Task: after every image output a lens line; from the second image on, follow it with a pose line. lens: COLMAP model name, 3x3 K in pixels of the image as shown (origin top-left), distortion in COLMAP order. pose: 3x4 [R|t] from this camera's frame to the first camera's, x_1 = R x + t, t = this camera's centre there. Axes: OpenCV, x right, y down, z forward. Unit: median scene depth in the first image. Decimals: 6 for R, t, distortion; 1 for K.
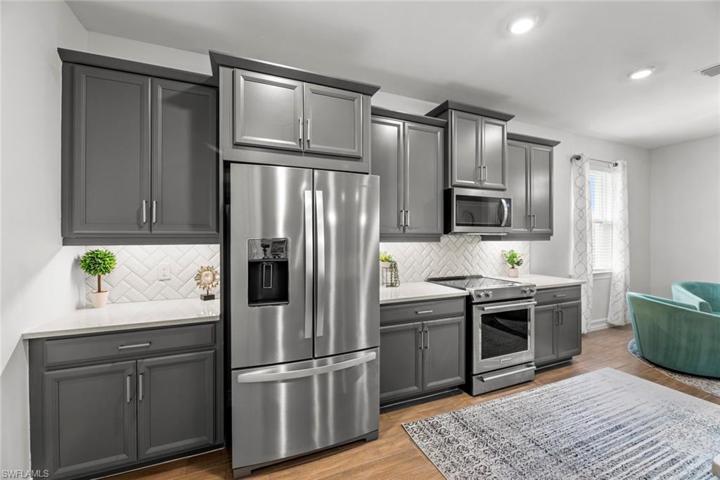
lens RADIAL K [[294.5, 0, 357.2], [0, 294.5, 232.4], [0, 0, 1]] dist [0.001211, 0.000047]
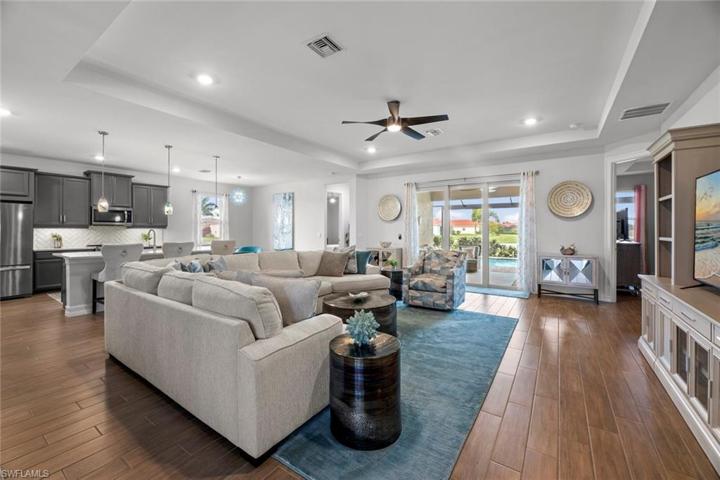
lens RADIAL K [[294.5, 0, 357.2], [0, 294.5, 232.4], [0, 0, 1]] dist [0.001211, 0.000047]
pose [[0.838674, -0.000317, 0.544633, 0.782139], [-0.014407, 0.999637, 0.022767, -0.020336], [-0.544443, -0.026941, 0.838365, -2.075306]]
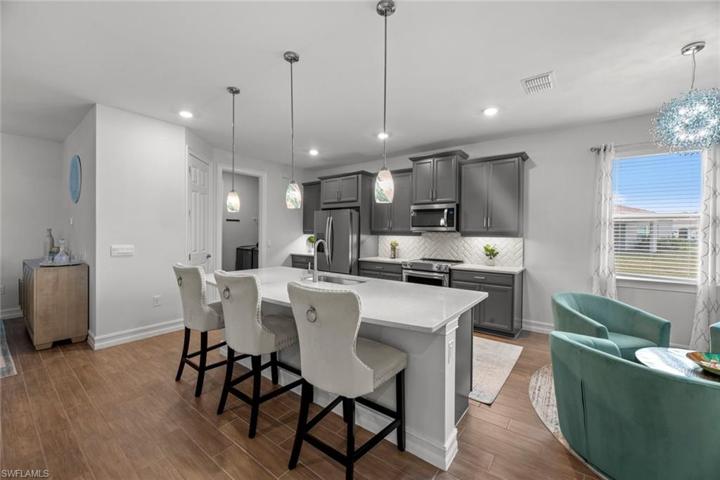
lens RADIAL K [[294.5, 0, 357.2], [0, 294.5, 232.4], [0, 0, 1]] dist [0.001211, 0.000047]
pose [[0.494092, 0.010197, -0.869350, 1.603761], [0.009514, 0.999808, 0.017134, -0.022452], [0.869358, -0.016737, 0.493900, -0.142608]]
